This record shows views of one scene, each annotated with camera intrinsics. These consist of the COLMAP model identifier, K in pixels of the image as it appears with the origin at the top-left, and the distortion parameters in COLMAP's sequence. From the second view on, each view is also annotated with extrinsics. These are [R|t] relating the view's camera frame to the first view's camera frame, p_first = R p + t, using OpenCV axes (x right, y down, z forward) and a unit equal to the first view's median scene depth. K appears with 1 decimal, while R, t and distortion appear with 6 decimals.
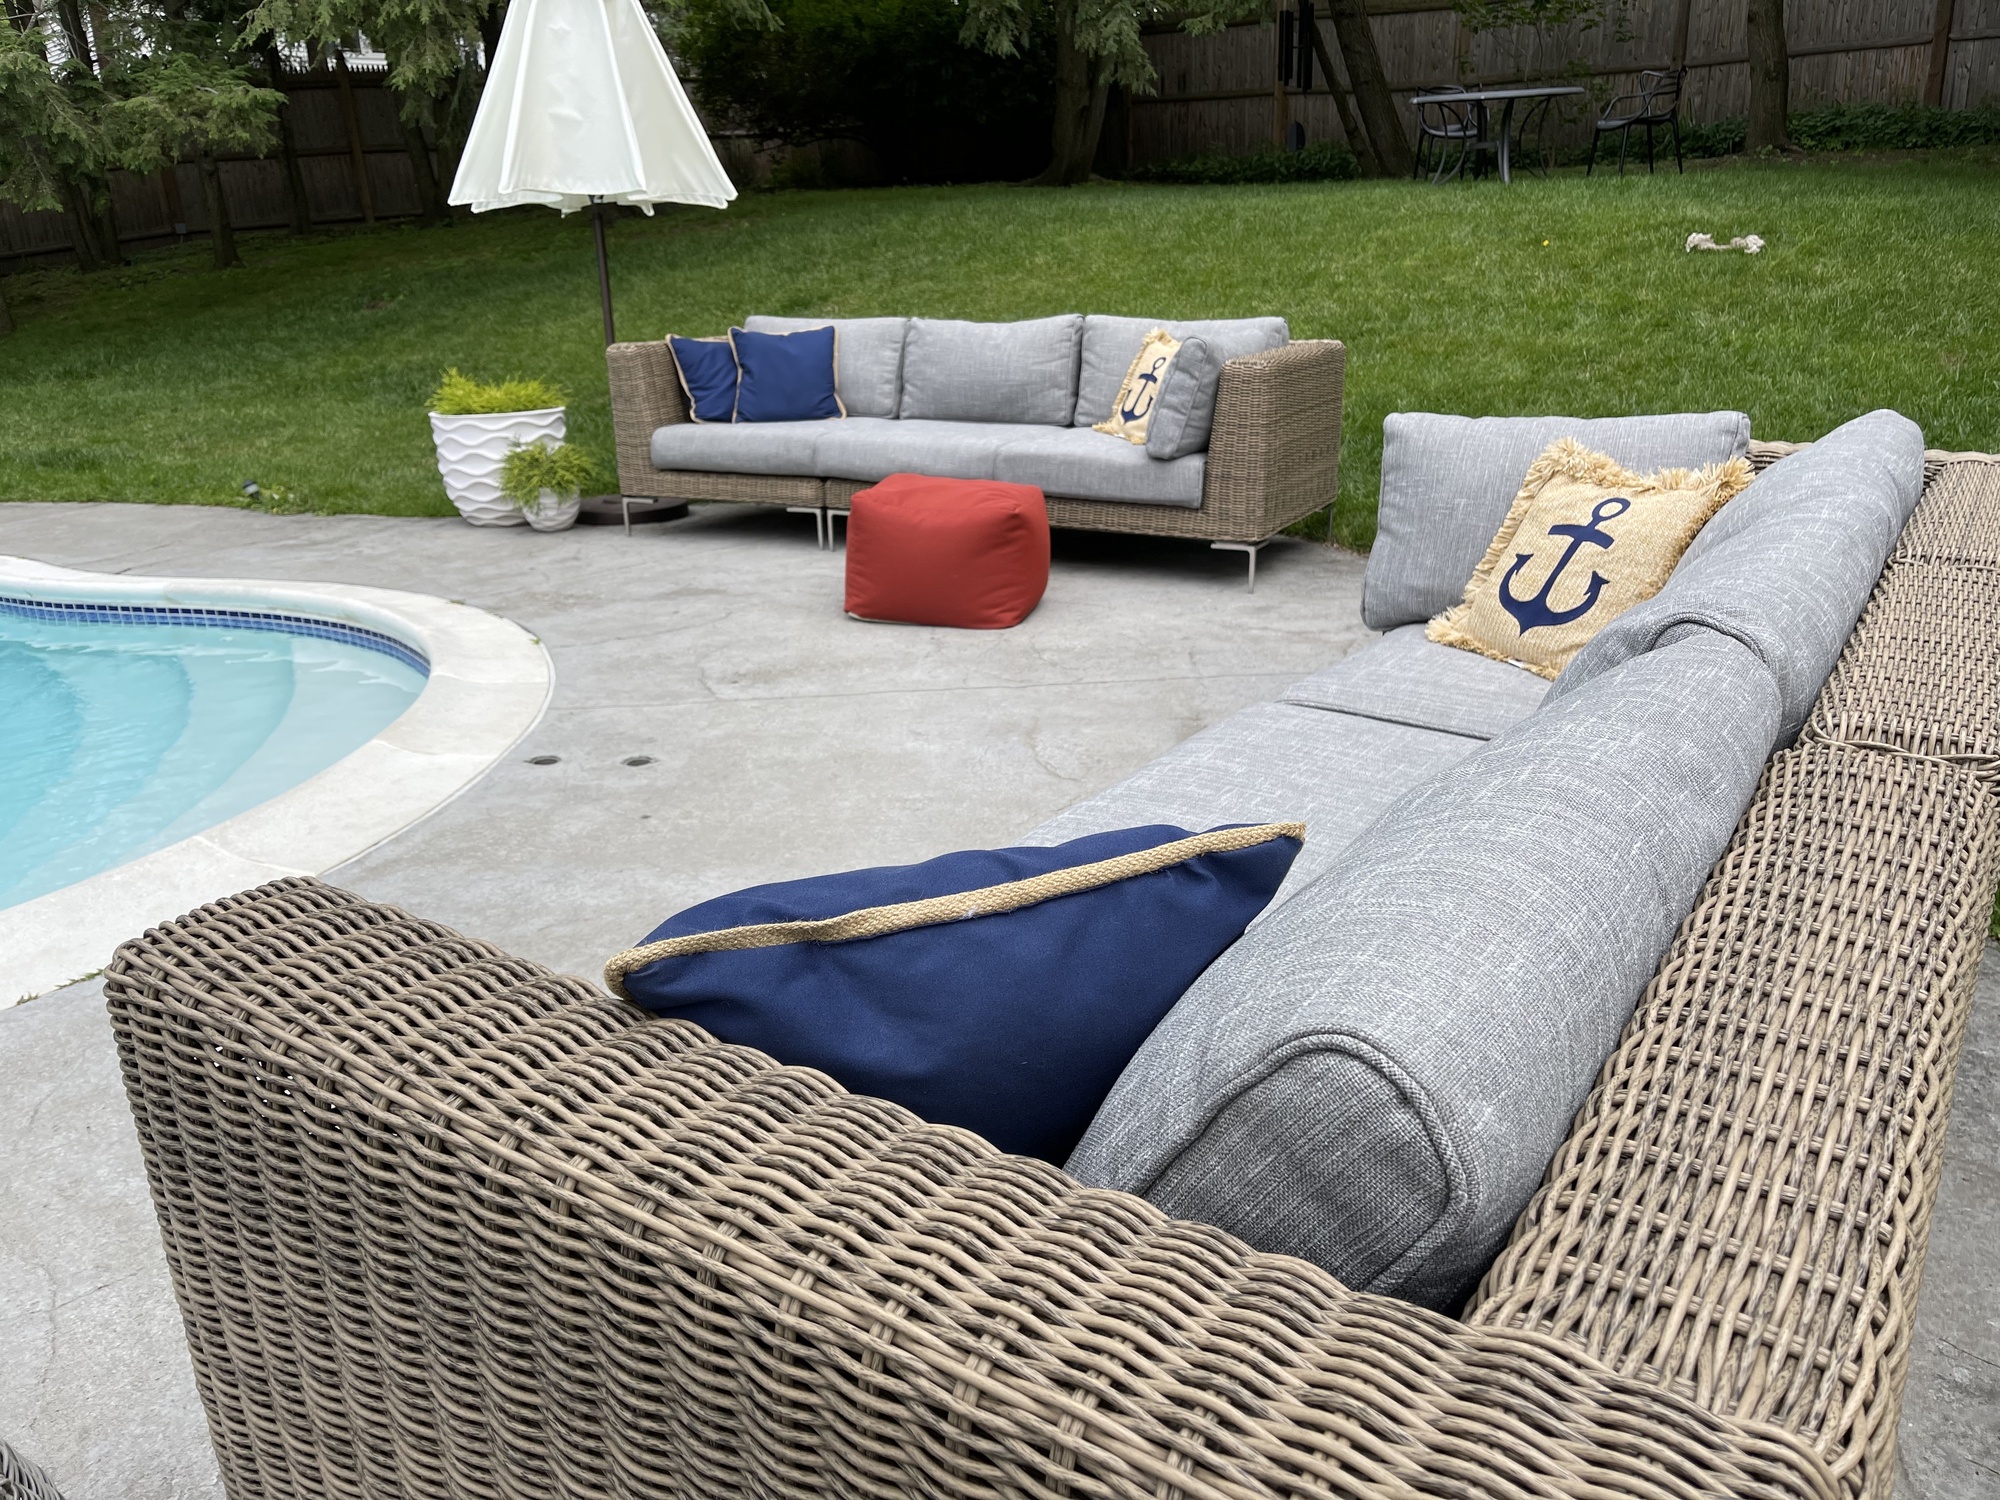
lens RADIAL K [[1516.4, 0, 995.9], [0, 1516.4, 728.7], [0, 0, 1]] dist [0.052928, -0.062884]
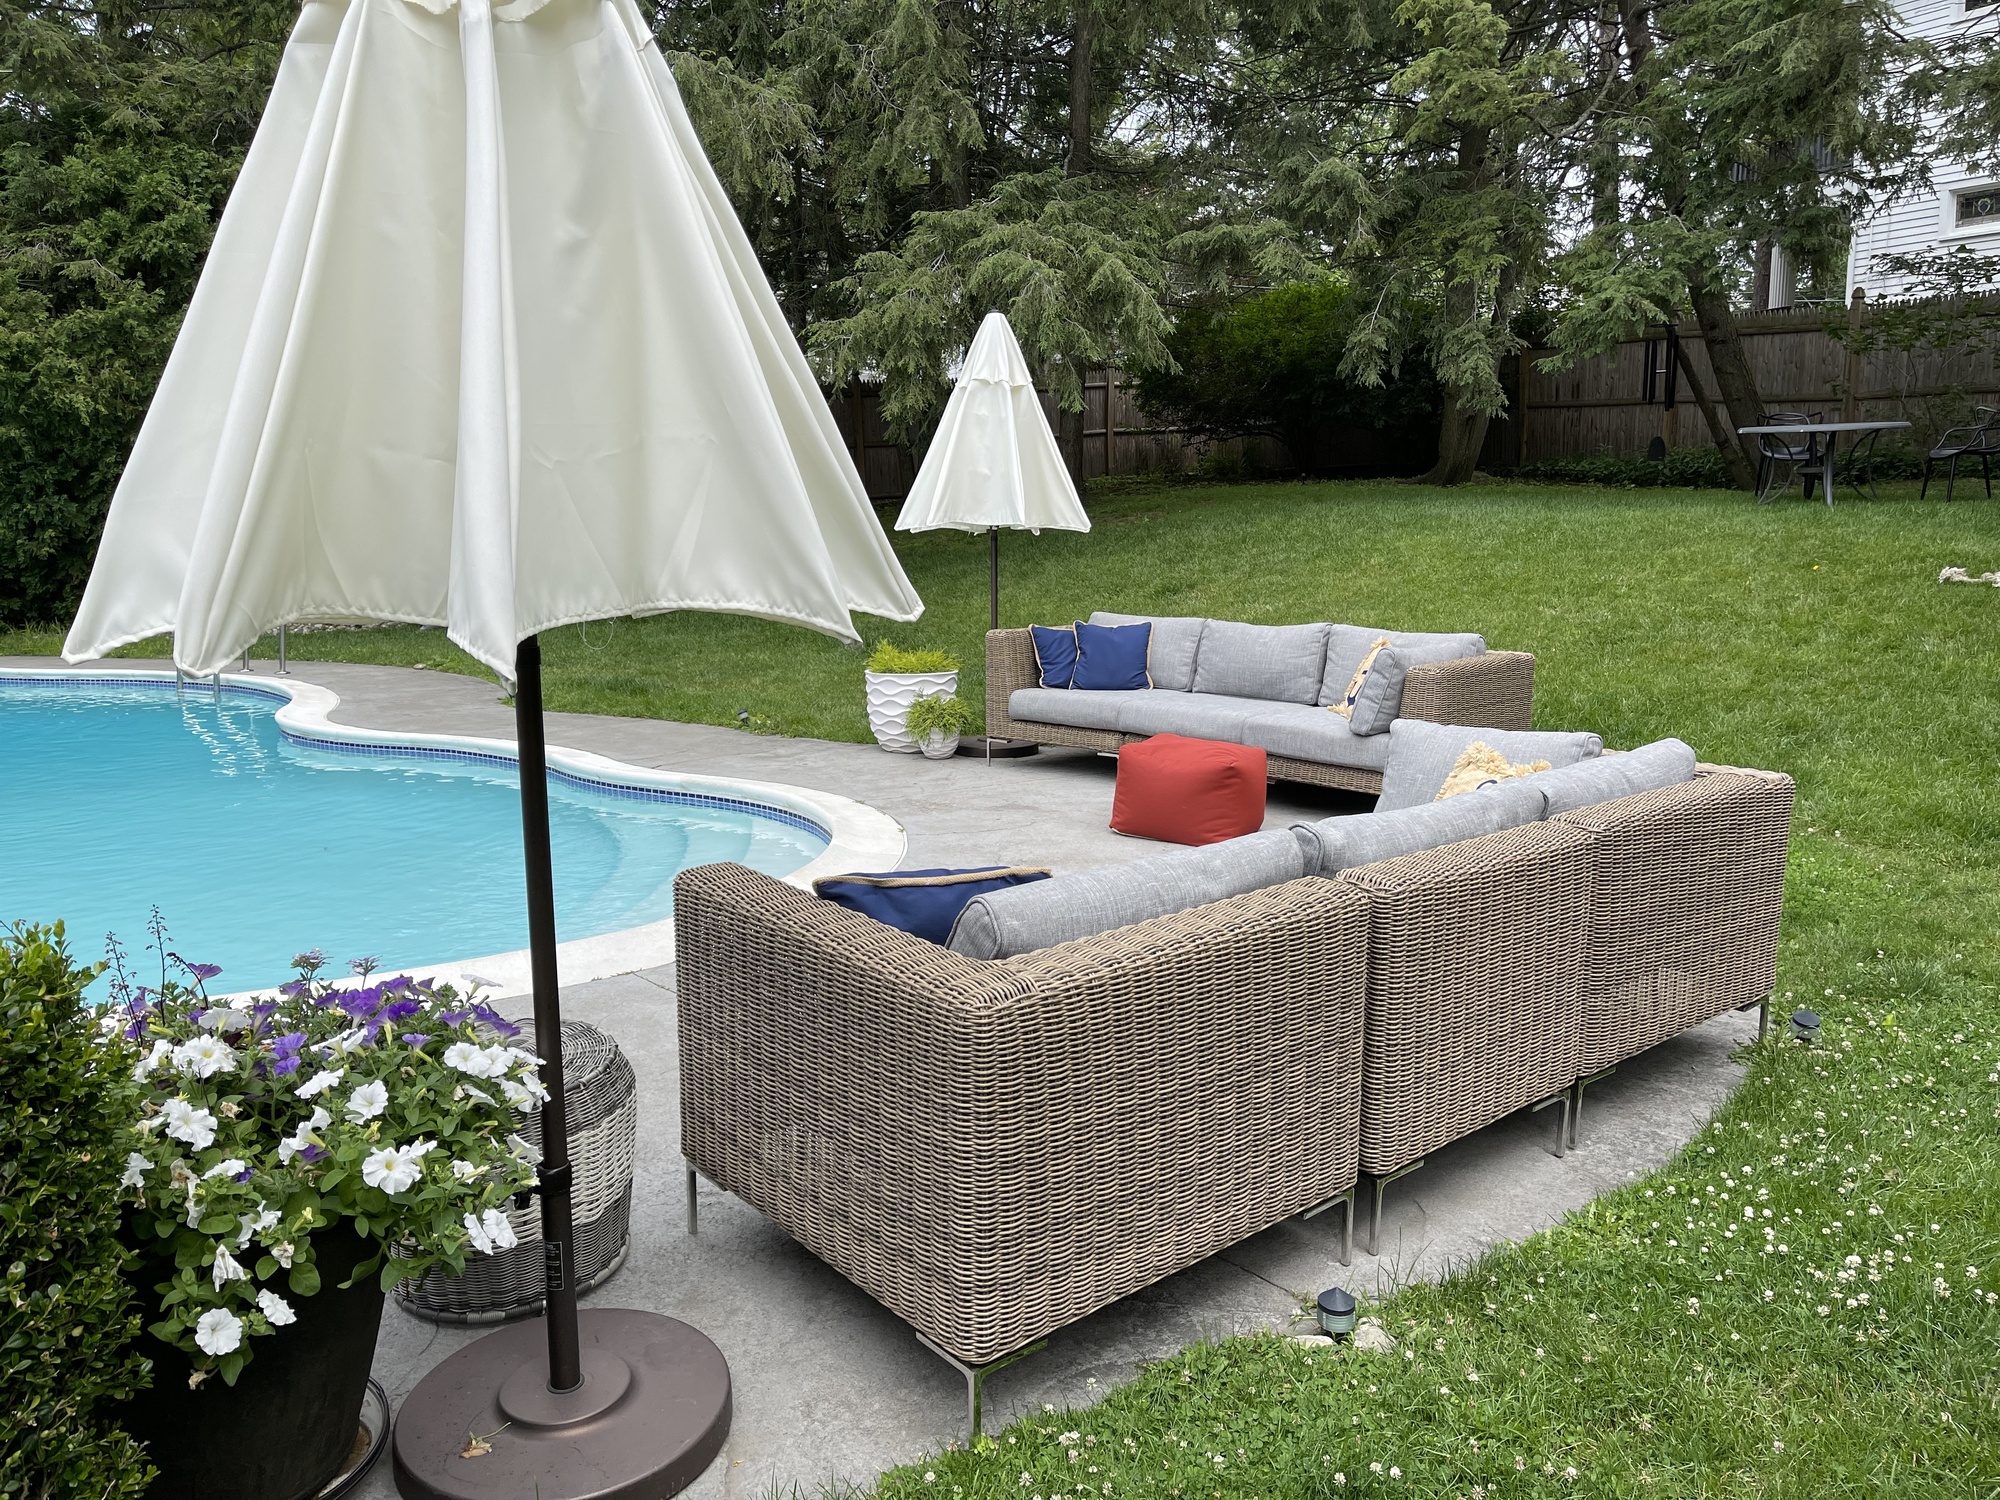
lens RADIAL K [[1512.5, 0, 996.0], [0, 1512.5, 744.0], [0, 0, 1]] dist [0.055087, -0.053056]
pose [[0.957822, 0.064537, -0.280022, 0.141549], [-0.105909, 0.985139, -0.135219, 0.036119], [0.267134, 0.159173, 0.950423, -0.284903]]
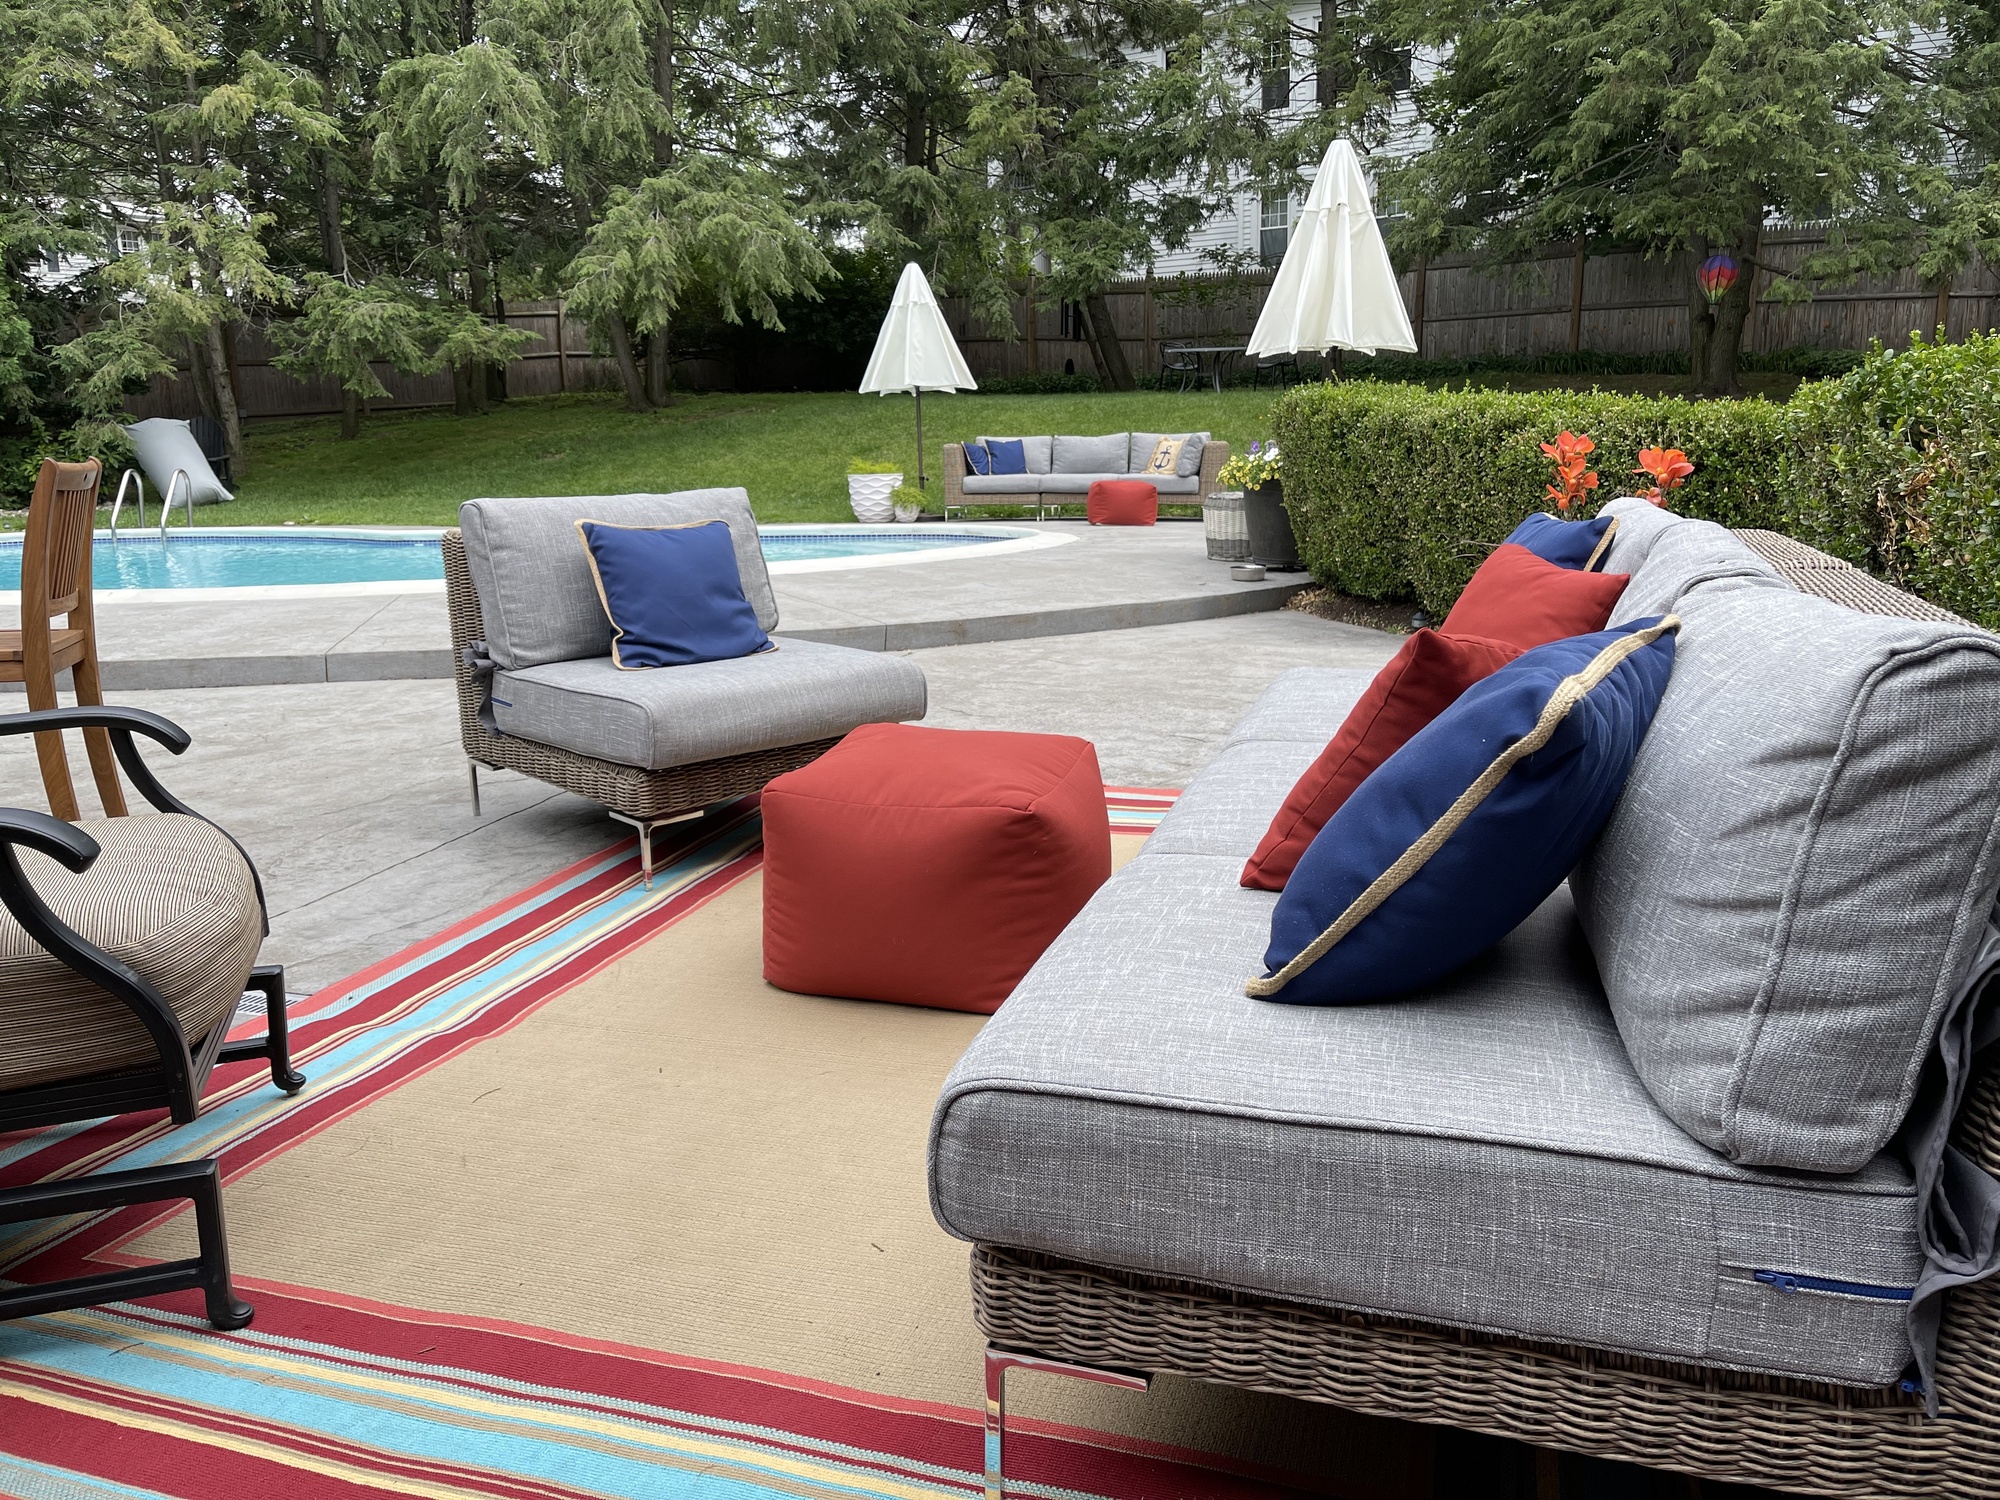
lens RADIAL K [[1516.4, 0, 995.9], [0, 1516.4, 728.7], [0, 0, 1]] dist [0.052928, -0.062884]
pose [[0.967339, -0.042302, 0.249931, -0.755793], [0.075538, 0.989287, -0.124923, 0.482631], [-0.241969, 0.139722, 0.960171, -1.227552]]
